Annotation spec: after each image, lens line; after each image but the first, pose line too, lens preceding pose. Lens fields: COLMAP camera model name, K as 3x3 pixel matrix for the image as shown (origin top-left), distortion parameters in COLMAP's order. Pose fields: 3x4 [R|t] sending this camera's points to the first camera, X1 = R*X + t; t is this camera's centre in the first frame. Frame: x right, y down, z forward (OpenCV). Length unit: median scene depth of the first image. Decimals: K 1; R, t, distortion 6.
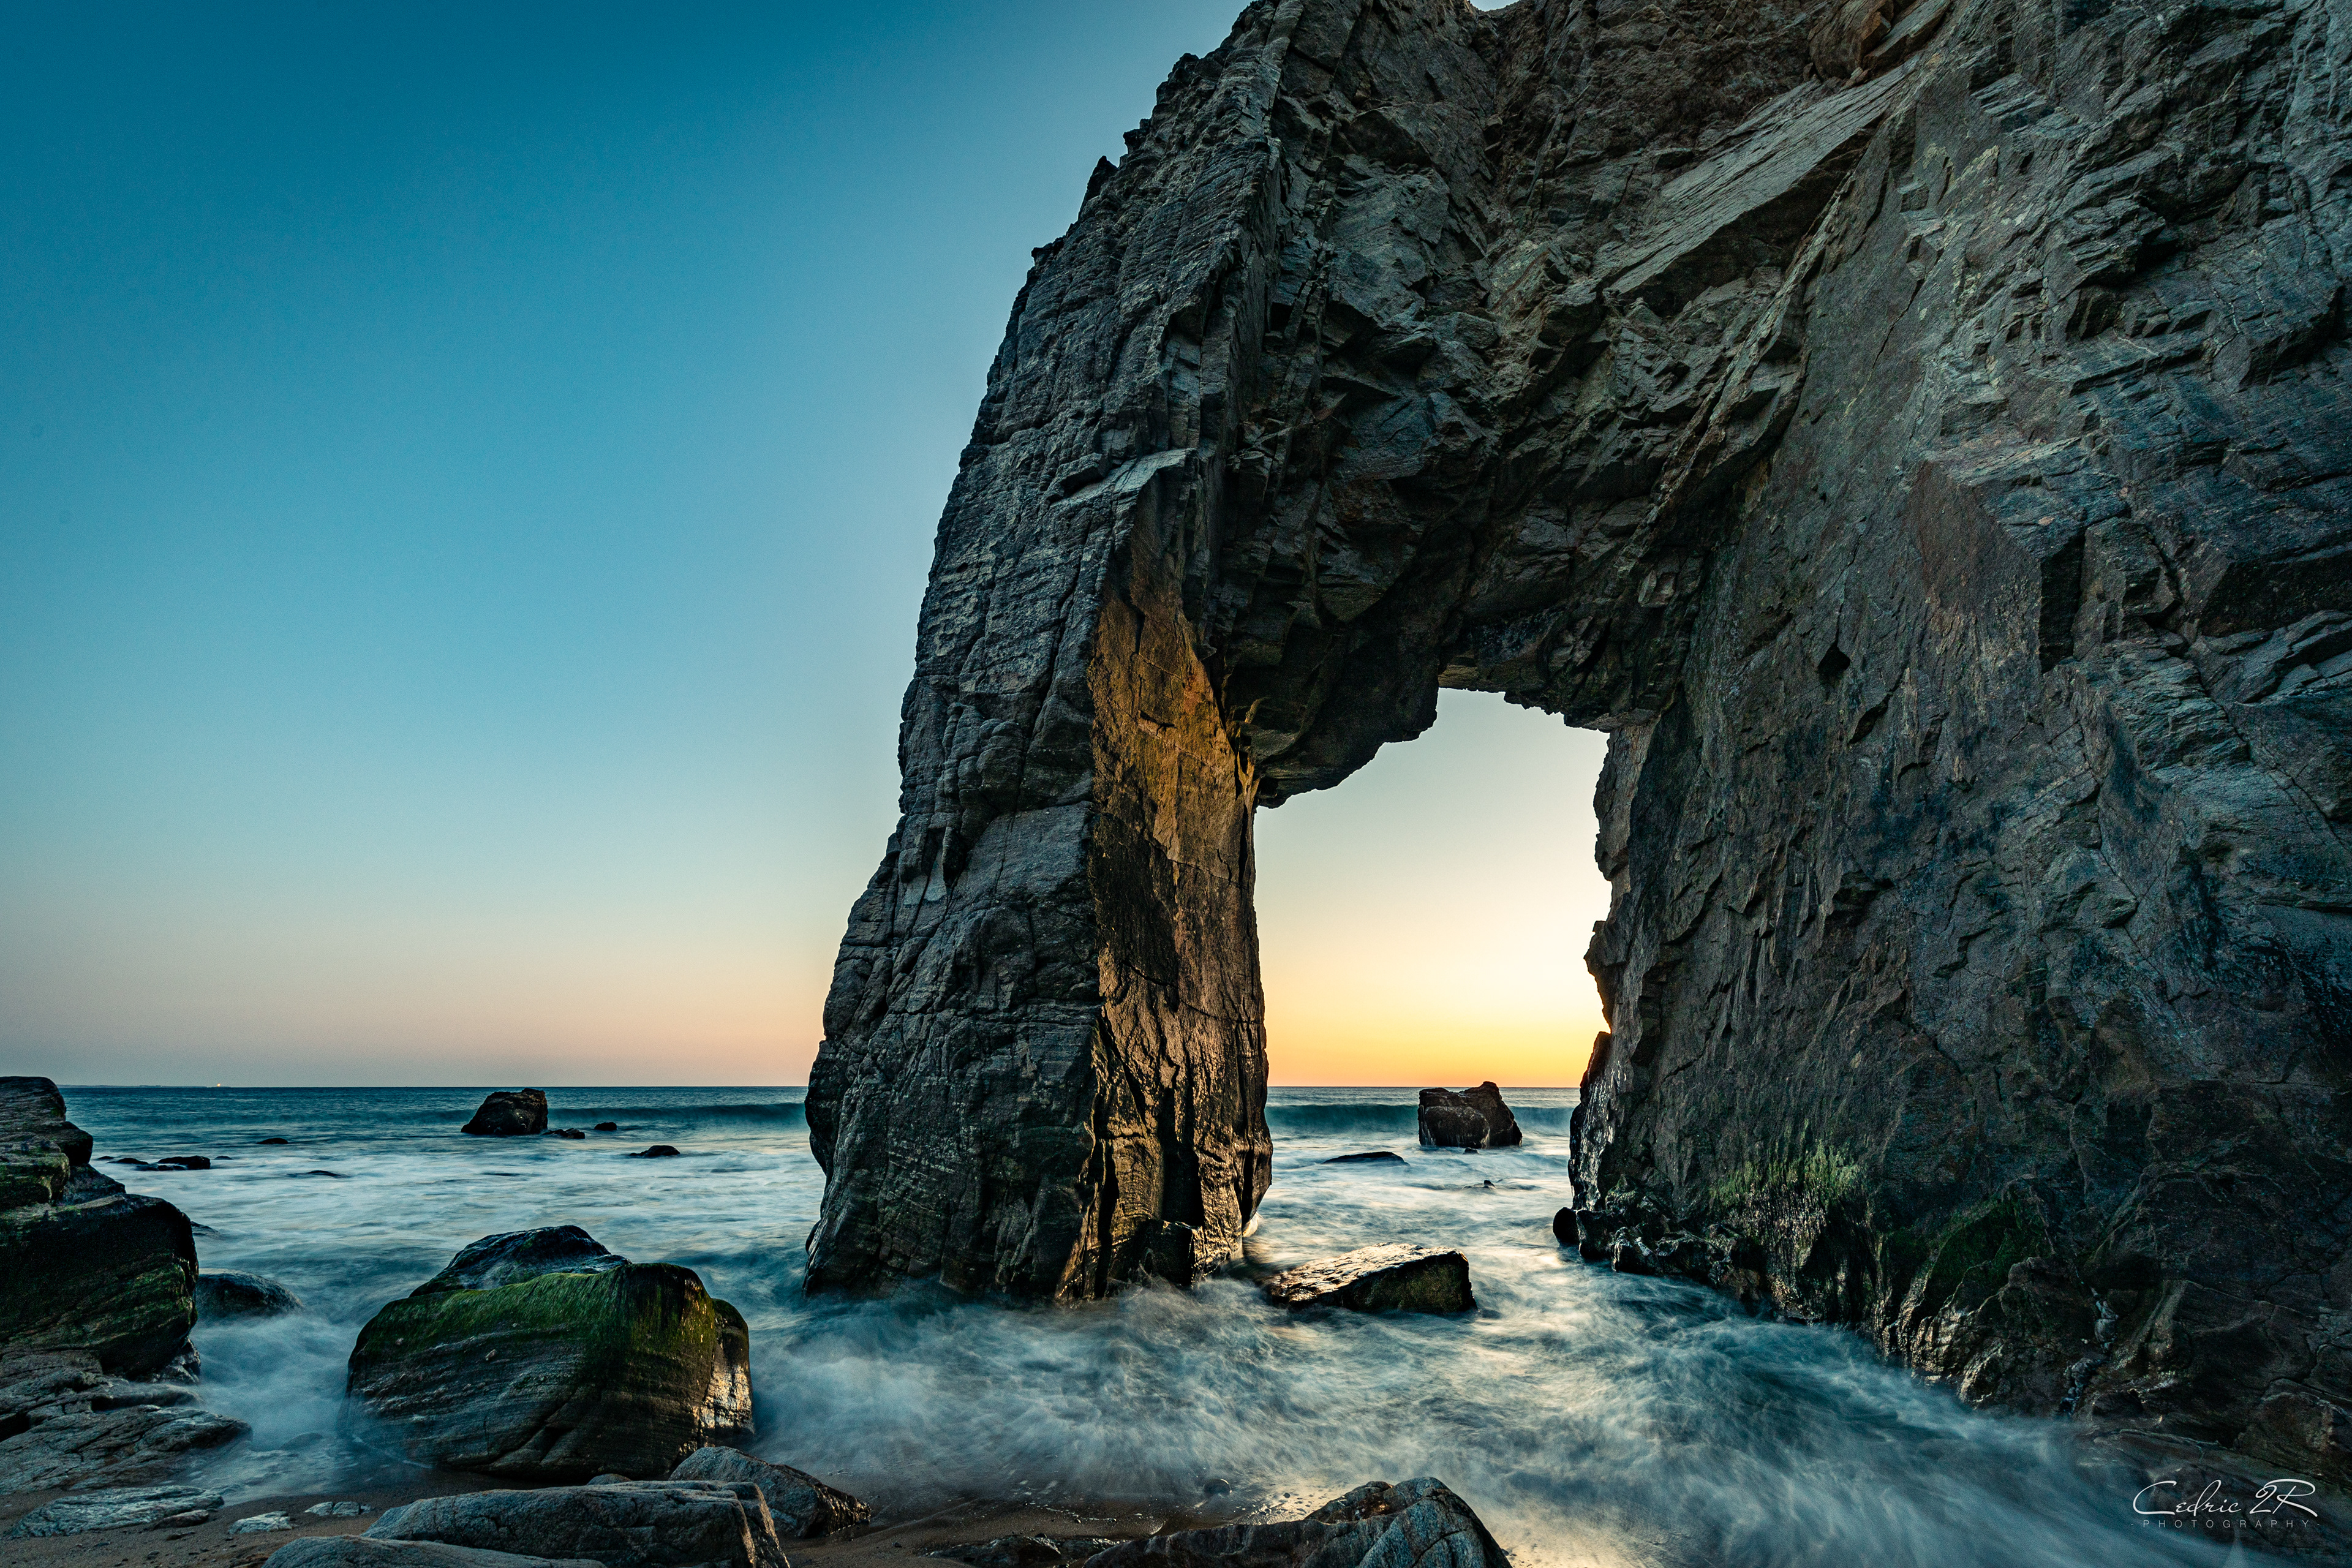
lens RADIAL K [[1064.6, 0, 1176.0], [0, 1064.6, 784.0], [0, 0, 1]] dist [0.009752, 0.000054]
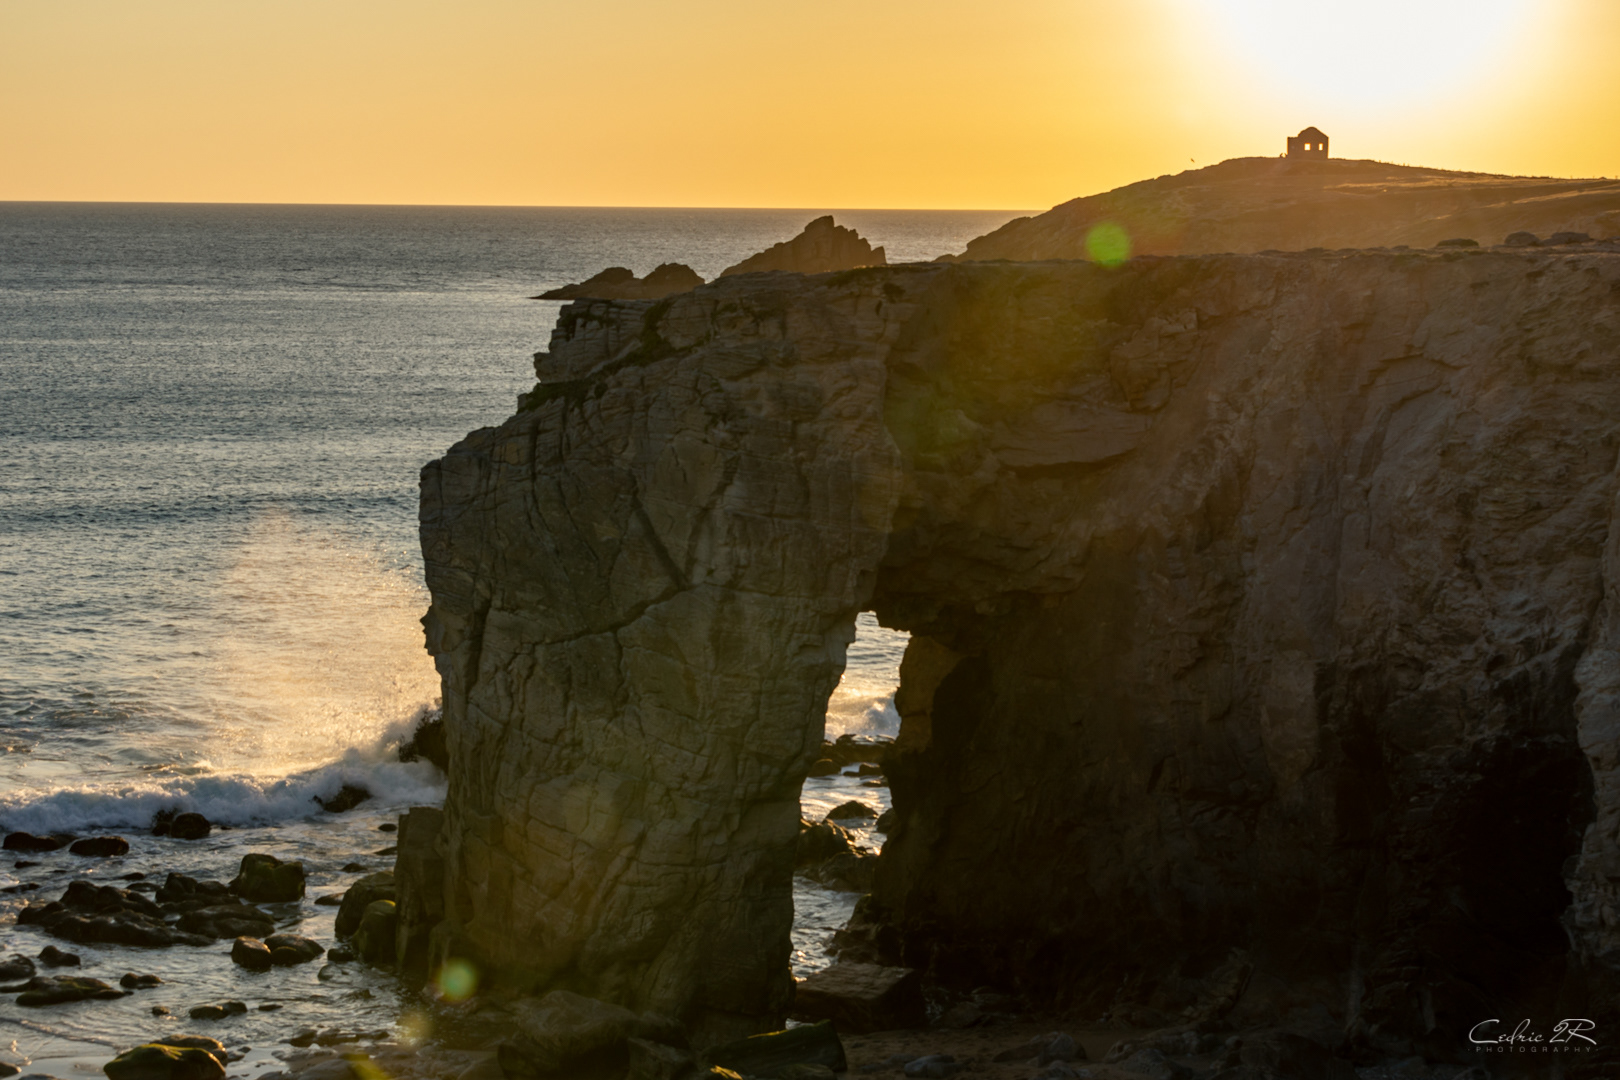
lens RADIAL K [[3223.2, 0, 810.0], [0, 3223.2, 540.0], [0, 0, 1]] dist [0.015924, 0.011270]
pose [[0.794713, -0.052887, 0.604677, -3.827452], [-0.168216, 0.937988, 0.303122, -2.359568], [-0.583211, -0.342611, 0.736534, -3.479172]]
